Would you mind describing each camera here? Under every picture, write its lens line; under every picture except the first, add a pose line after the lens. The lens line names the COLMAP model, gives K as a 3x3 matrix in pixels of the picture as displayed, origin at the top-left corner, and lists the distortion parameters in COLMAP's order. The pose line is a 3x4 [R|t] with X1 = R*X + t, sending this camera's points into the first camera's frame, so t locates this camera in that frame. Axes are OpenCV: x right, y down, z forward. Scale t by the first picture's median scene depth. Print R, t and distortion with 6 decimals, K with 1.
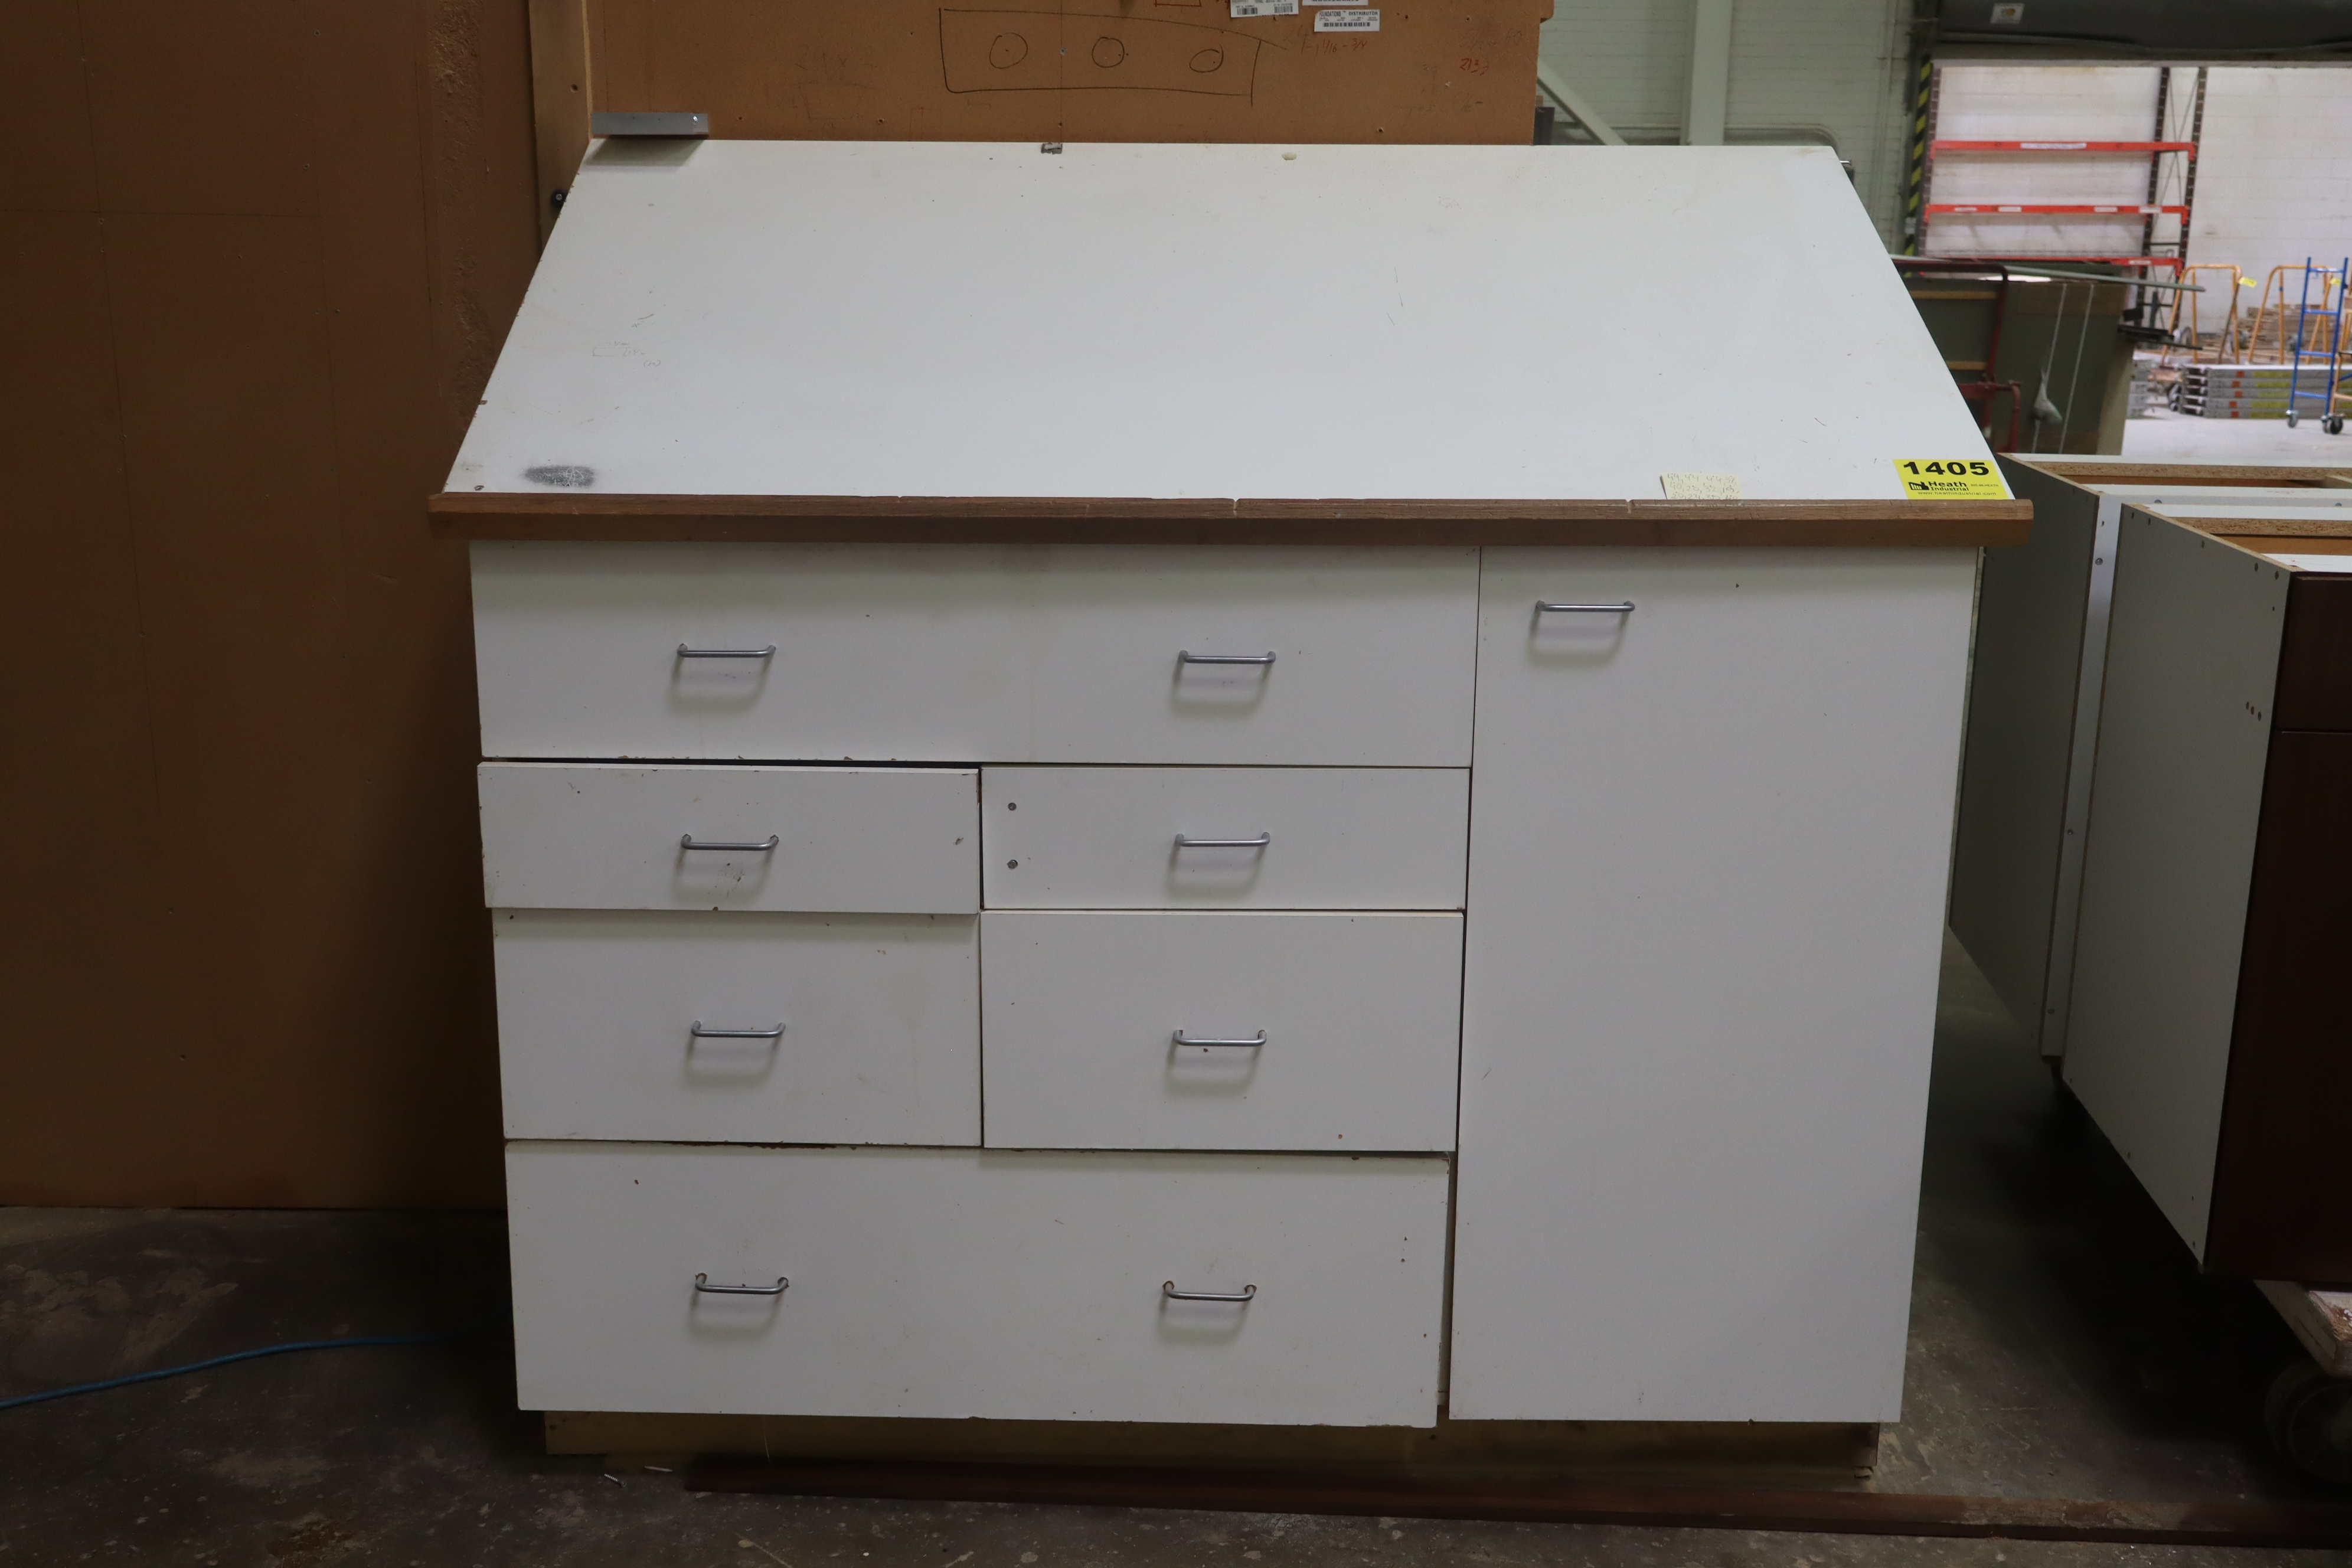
lens RADIAL K [[2418.8, 0, 1177.1], [0, 2418.8, 783.8], [0, 0, 1]] dist [0.008502, 0.000000]
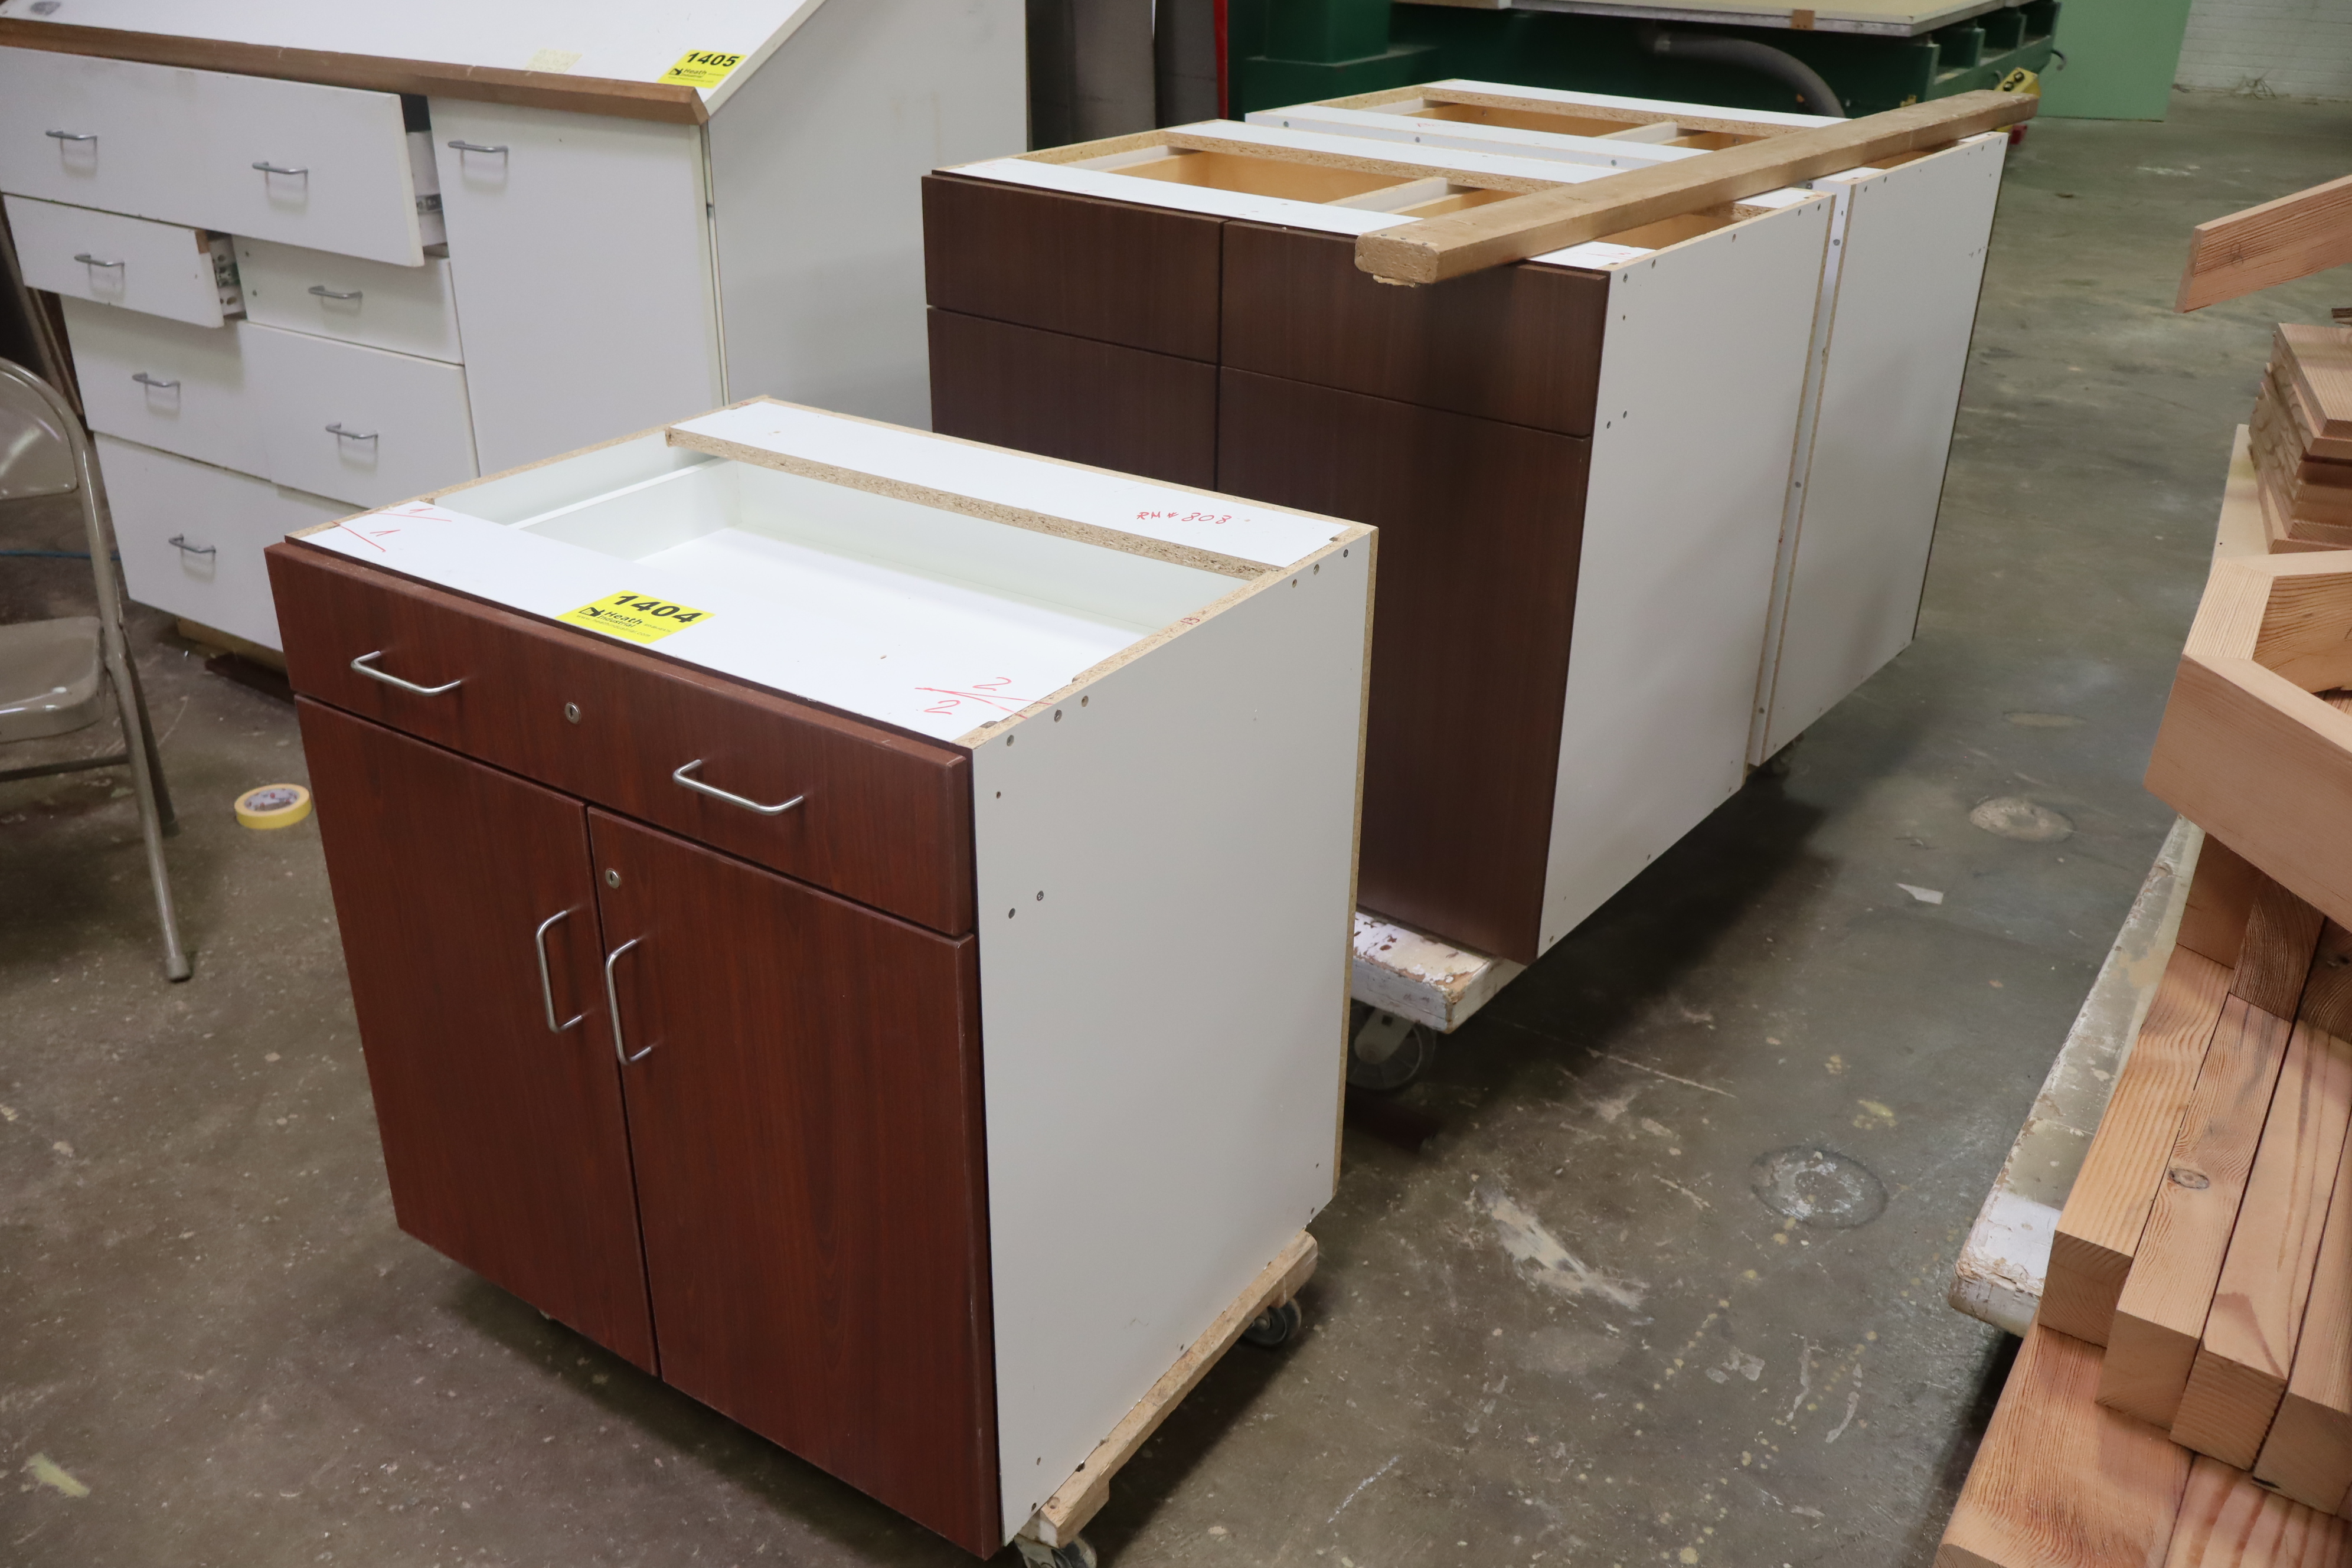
lens RADIAL K [[1979.6, 0, 1174.1], [0, 1979.6, 787.4], [0, 0, 1]] dist [0.000536, 0.014482]
pose [[0.833327, 0.224628, -0.505082, 1.149620], [-0.126673, 0.966998, 0.221064, -0.019355], [0.538070, -0.120238, 0.834280, 0.218949]]
